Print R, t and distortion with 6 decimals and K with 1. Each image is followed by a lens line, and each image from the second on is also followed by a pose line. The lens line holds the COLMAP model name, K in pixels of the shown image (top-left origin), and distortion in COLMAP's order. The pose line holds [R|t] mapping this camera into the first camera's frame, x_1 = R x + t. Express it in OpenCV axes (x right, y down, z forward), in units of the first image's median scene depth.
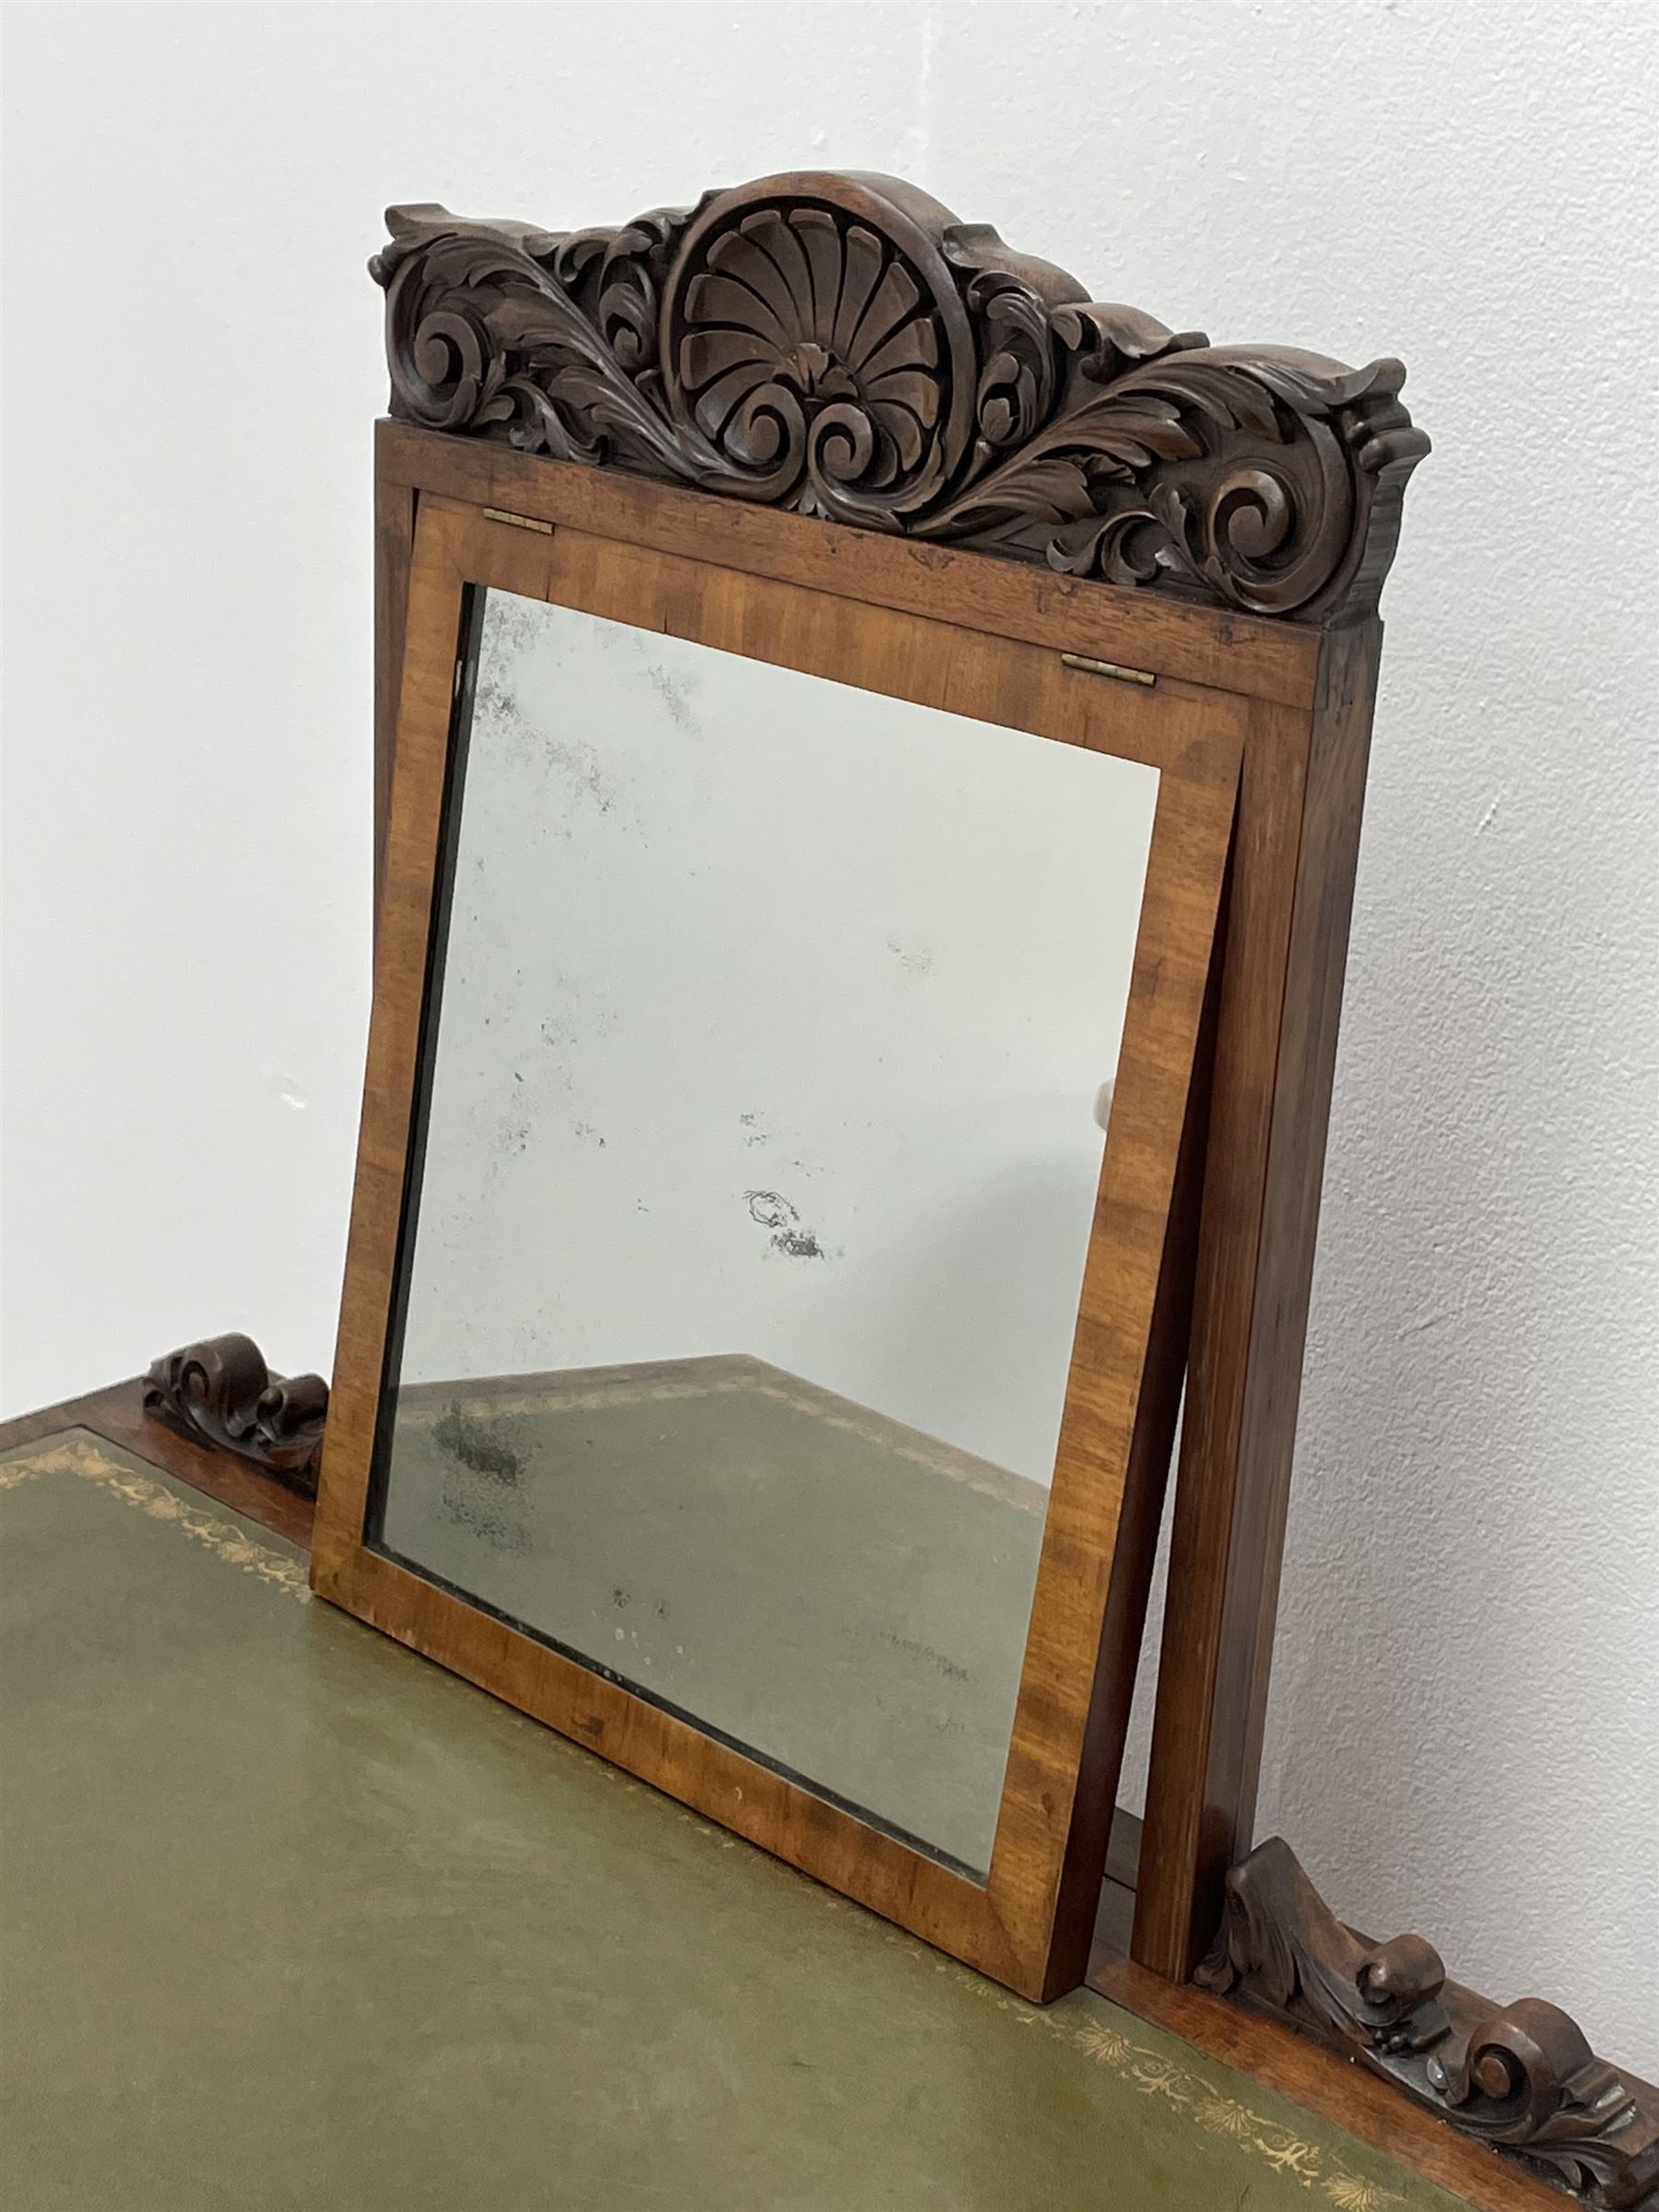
lens RADIAL K [[3478.9, 0, 812.6], [0, 3478.9, 1103.0], [0, 0, 1]] dist [0.128292, 0.000000]
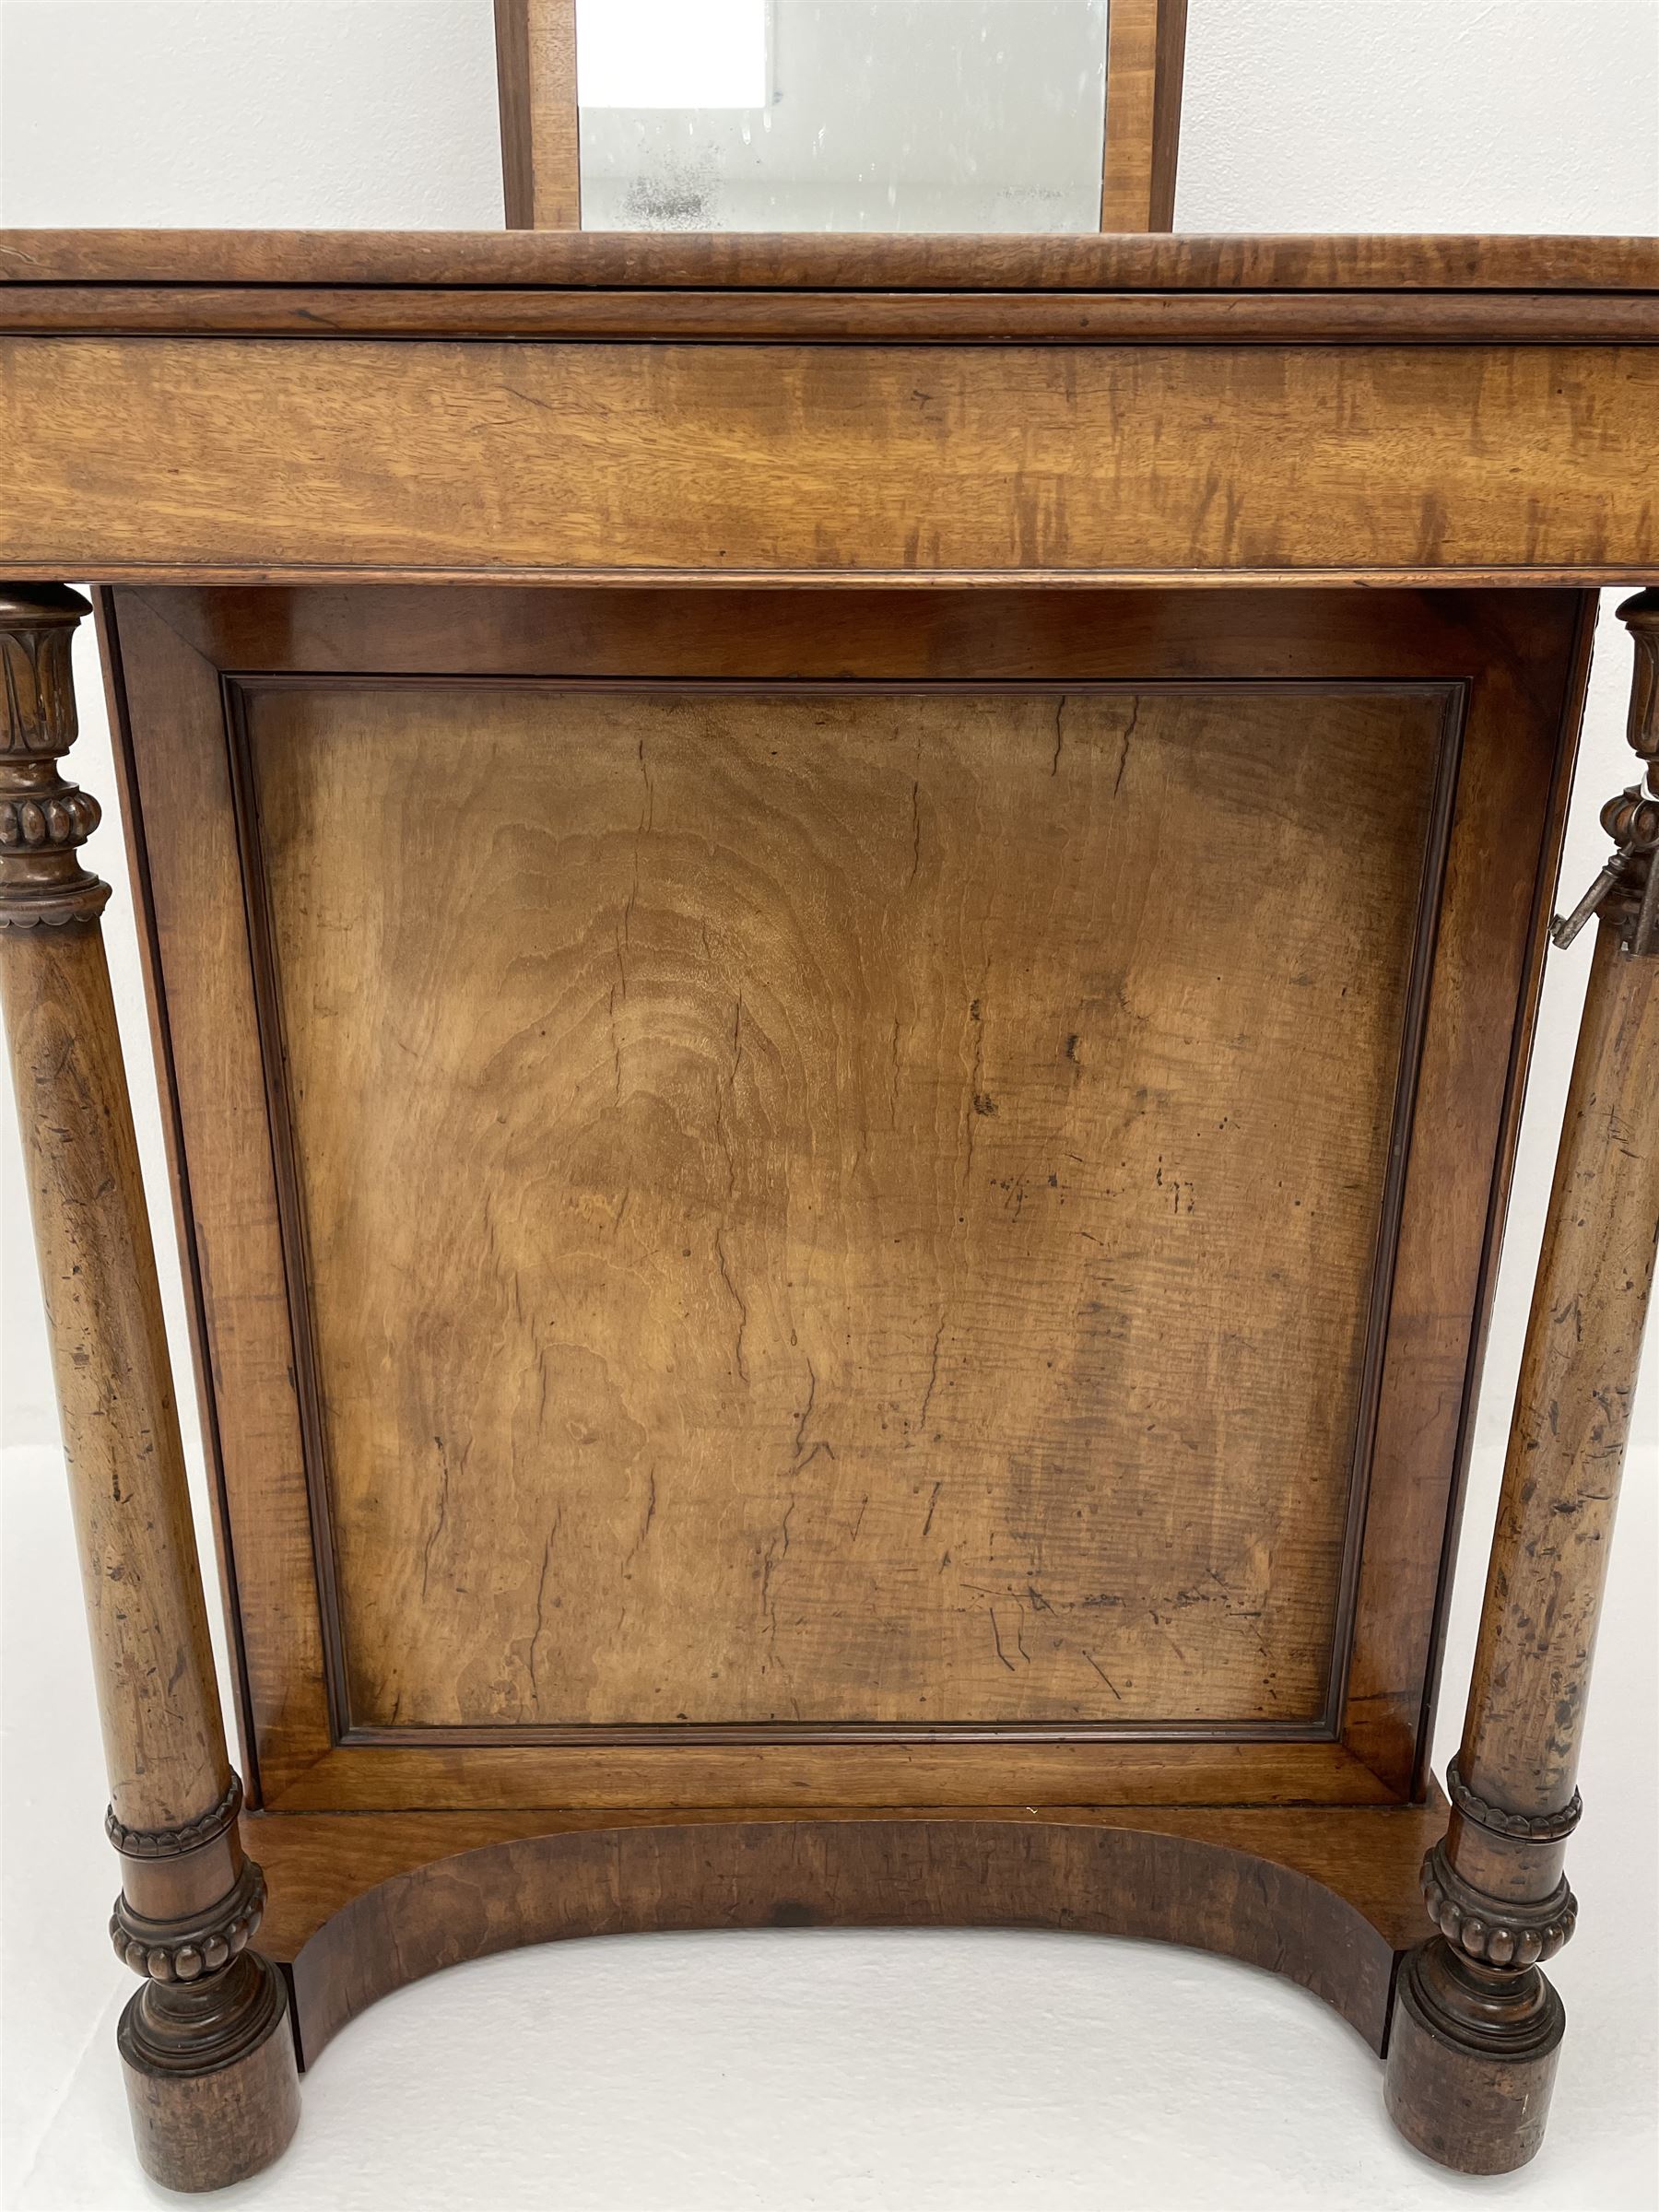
lens RADIAL K [[1680.1, 0, 840.3], [0, 1680.1, 1097.3], [0, 0, 1]] dist [0.093391, -0.116830]
pose [[0.714845, -0.274114, 0.643318, -0.739176], [0.270765, 0.956705, 0.106777, 0.484715], [-0.644735, 0.097859, 0.758116, 0.425753]]
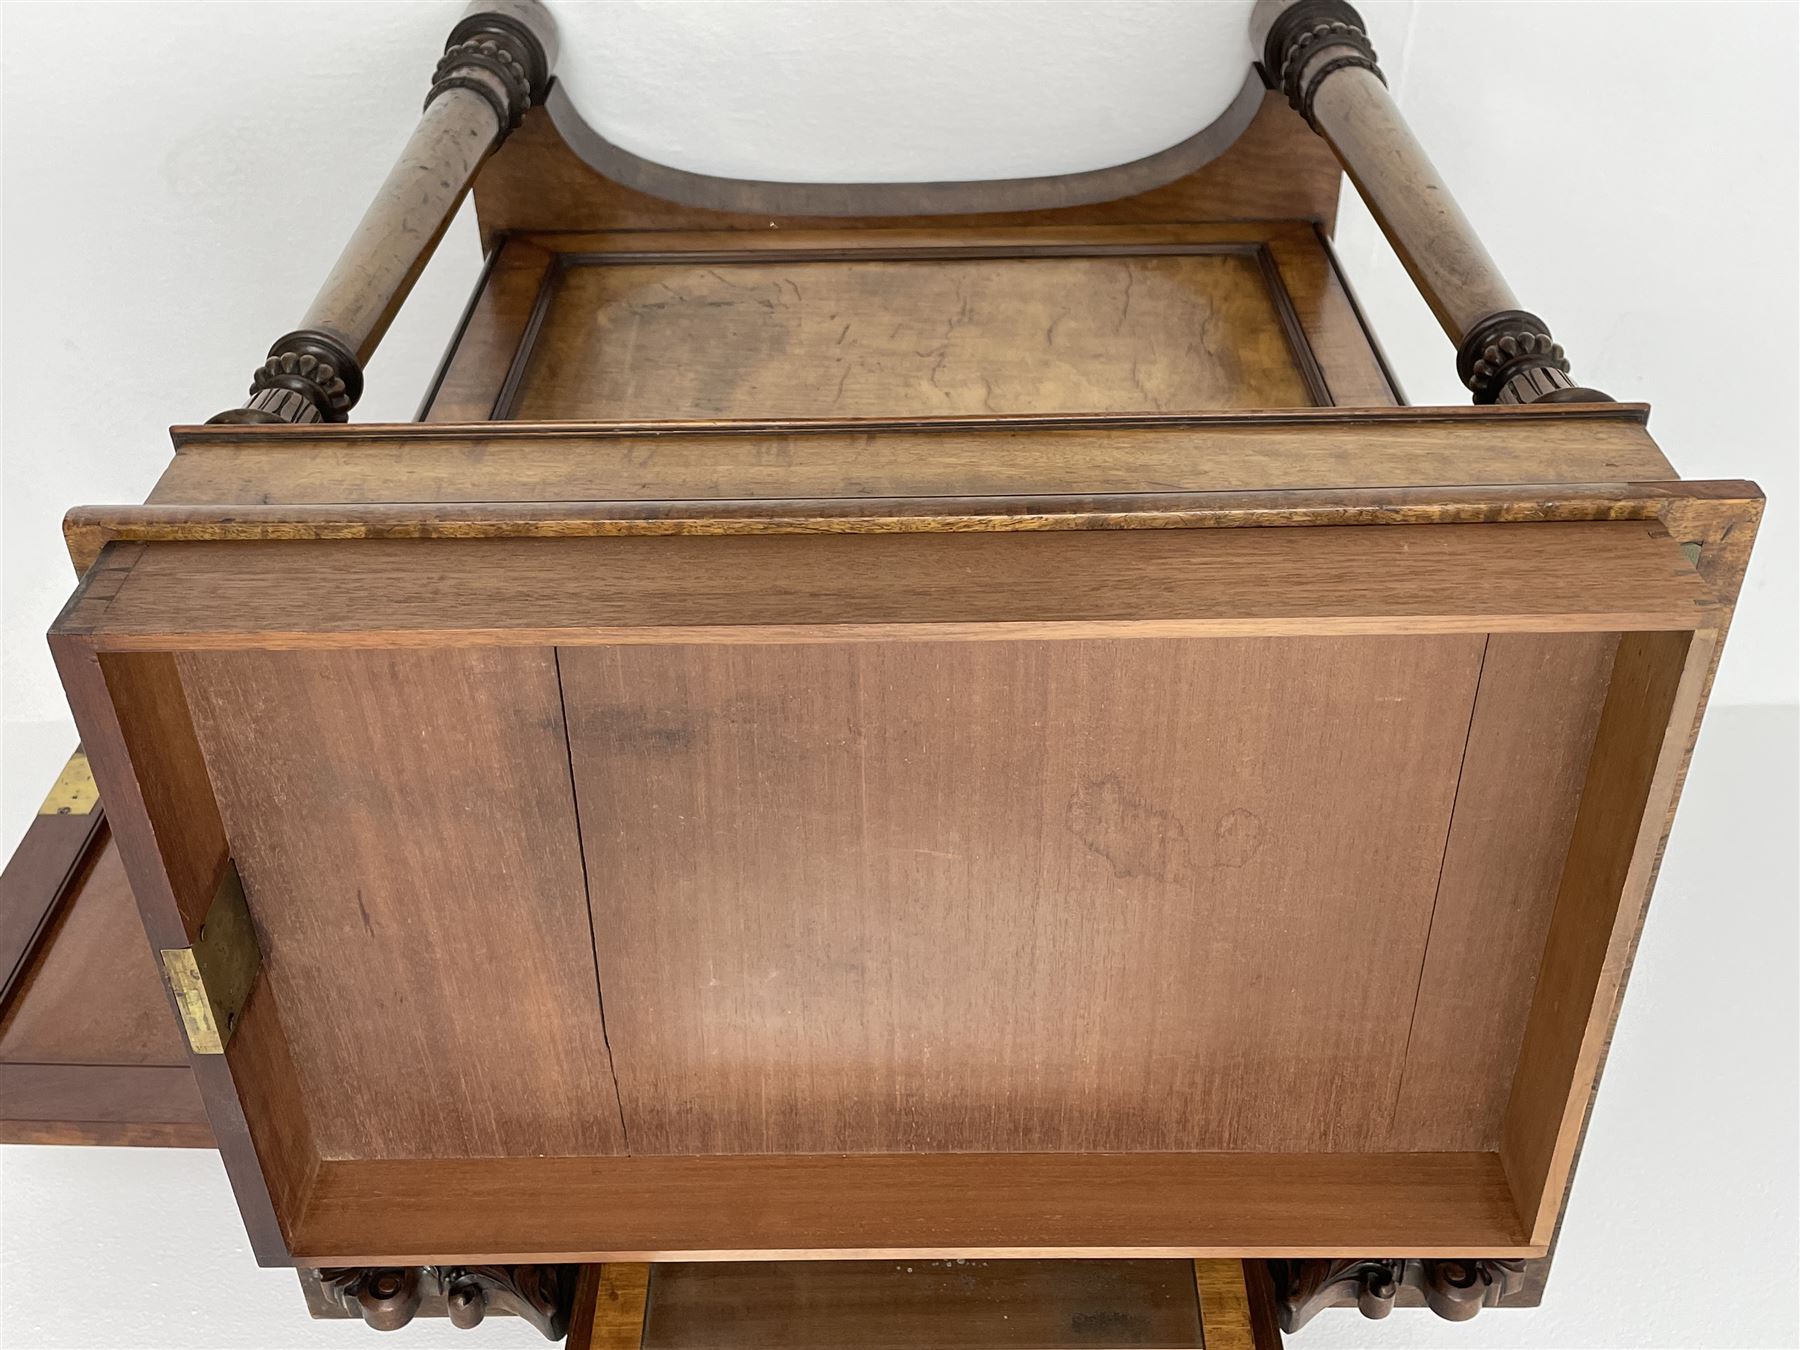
lens RADIAL K [[1939.6, 0, 903.6], [0, 1939.6, 670.8], [0, 0, 1]] dist [0.071293, 0.000000]
pose [[-0.714681, 0.608815, 0.344347, -0.559556], [-0.277448, -0.698678, 0.659448, -0.272852], [0.642069, 0.375757, 0.668247, 0.284935]]
